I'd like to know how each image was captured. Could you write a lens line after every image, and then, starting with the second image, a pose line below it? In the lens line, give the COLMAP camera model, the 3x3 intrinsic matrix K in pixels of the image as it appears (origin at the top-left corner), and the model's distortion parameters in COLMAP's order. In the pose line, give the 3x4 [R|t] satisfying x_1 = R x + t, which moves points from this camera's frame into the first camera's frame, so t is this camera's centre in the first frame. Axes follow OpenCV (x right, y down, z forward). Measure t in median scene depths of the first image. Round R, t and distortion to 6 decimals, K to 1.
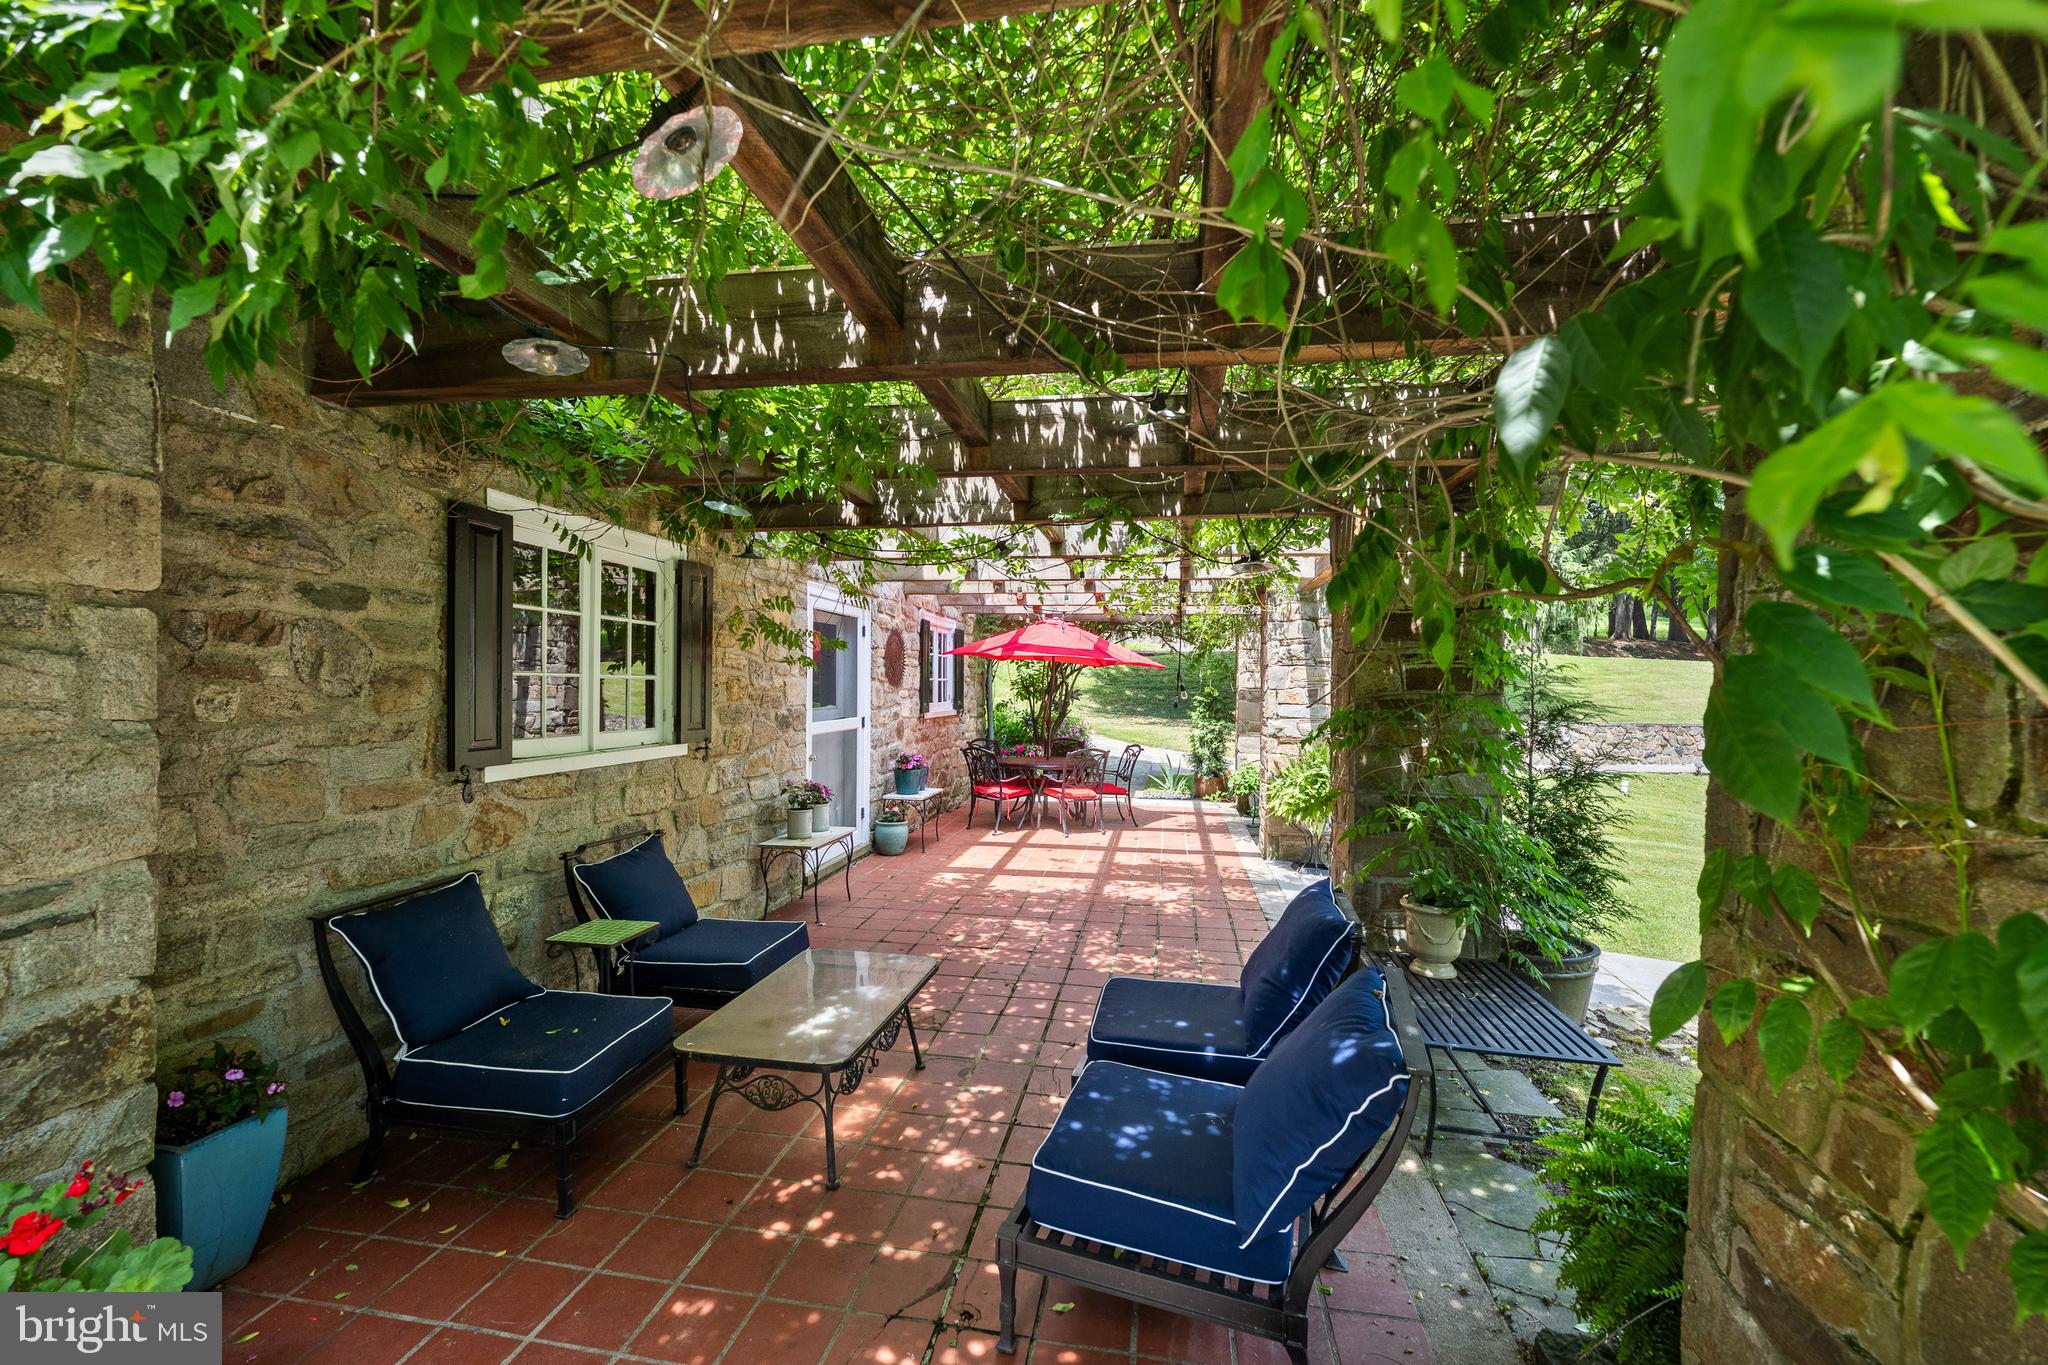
lens RADIAL K [[828.9, 0, 1027.1], [0, 828.9, 684.2], [0, 0, 1]] dist [-0.005956, 0.000219]
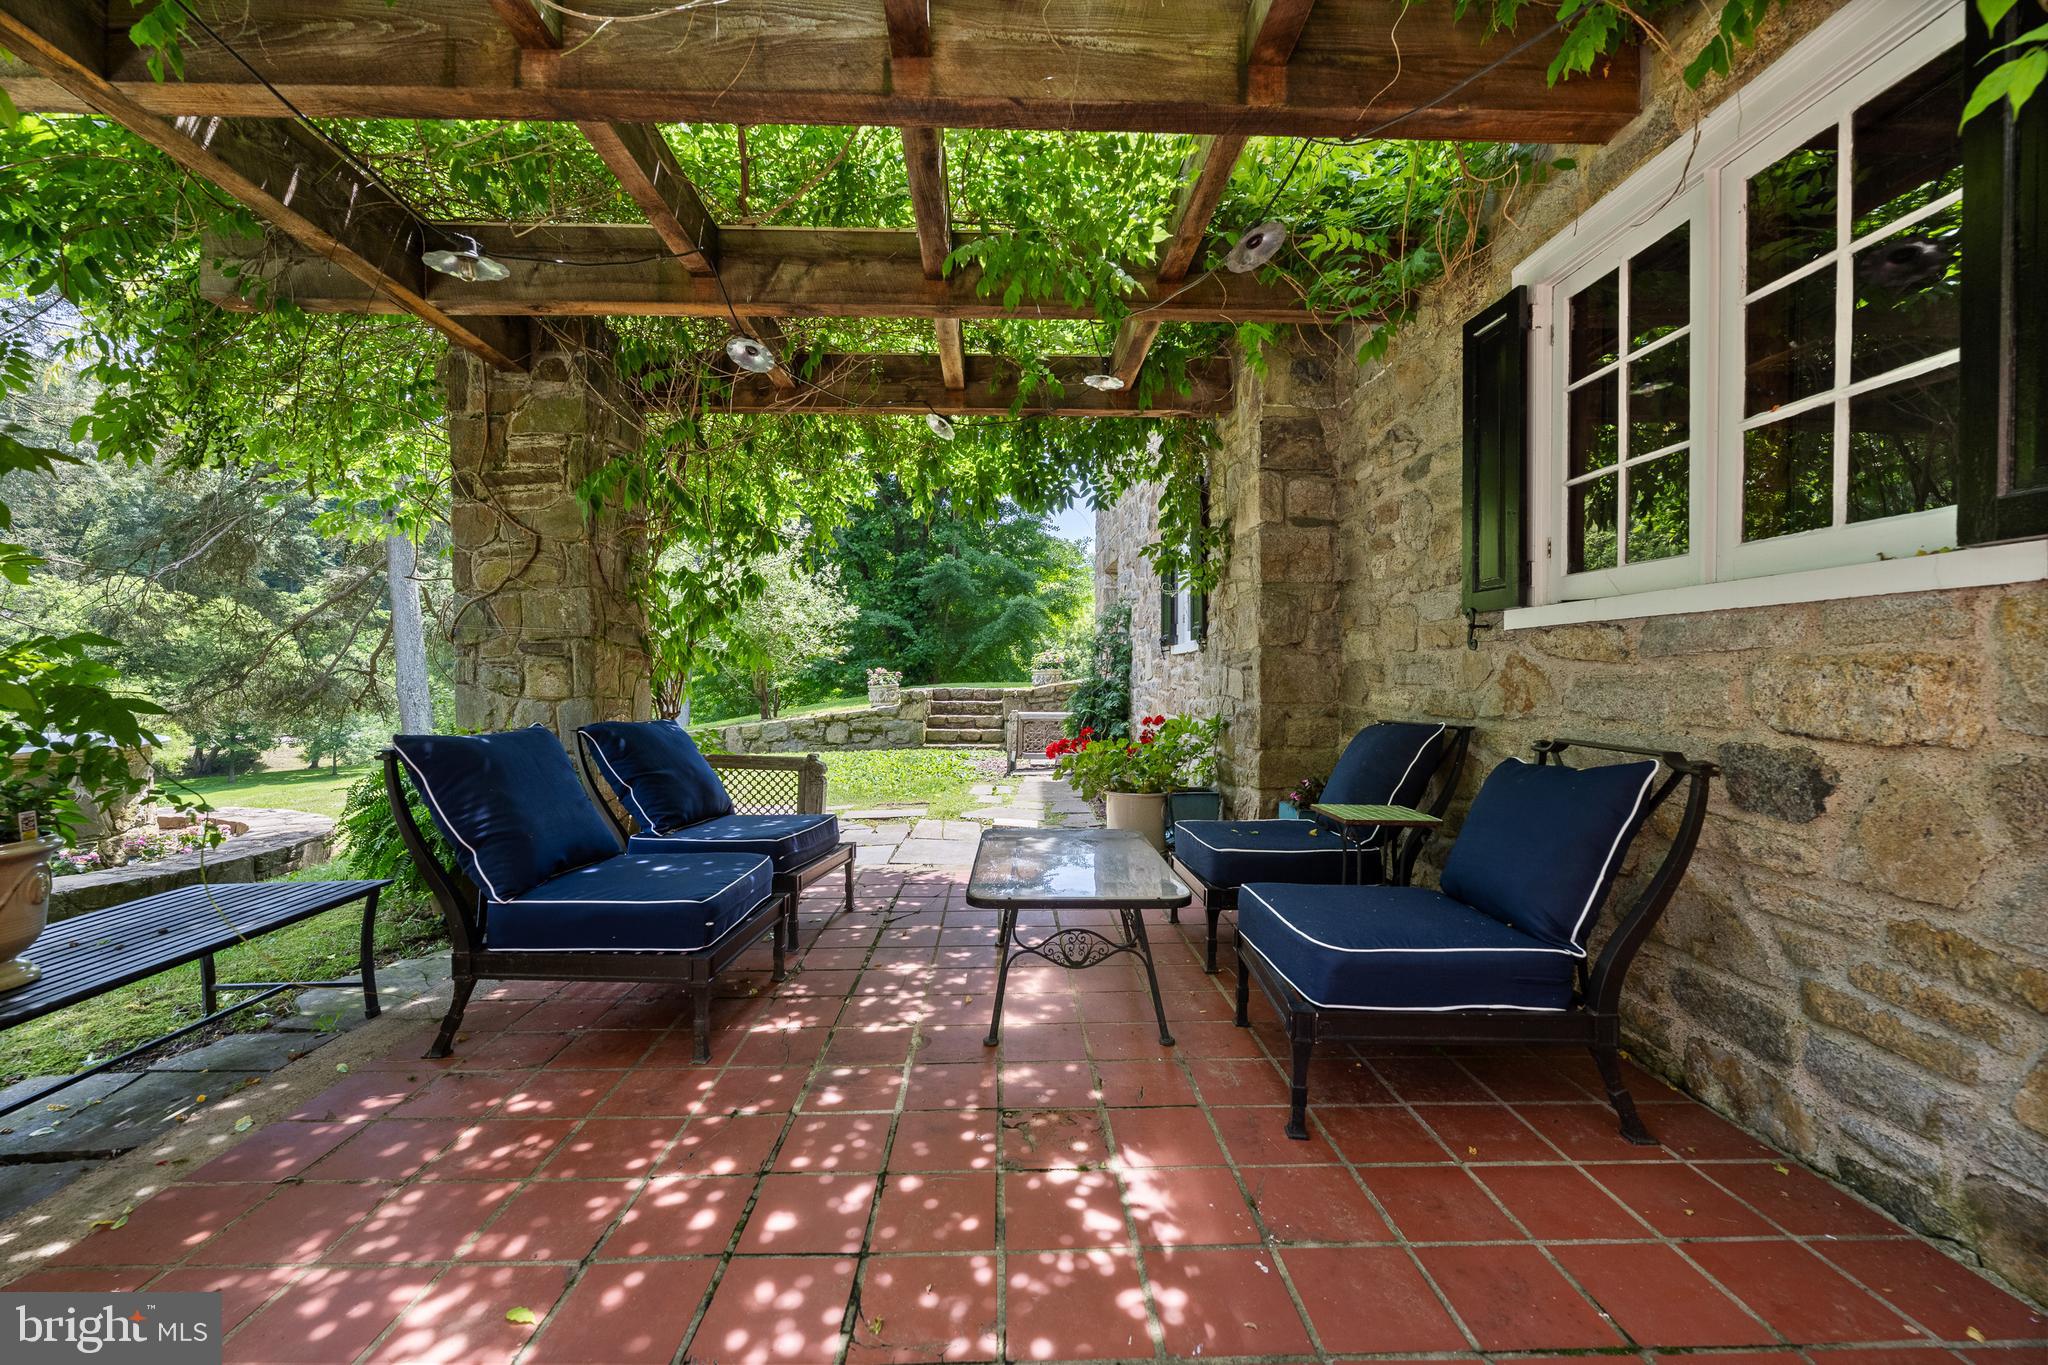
lens RADIAL K [[828.9, 0, 1020.1], [0, 828.9, 679.4], [0, 0, 1]] dist [-0.005956, 0.000219]
pose [[-0.980731, -0.010375, -0.195085, -0.018028], [-0.010490, 0.999945, -0.000447, 0.172072], [0.195079, 0.001608, -0.980786, 1.692472]]
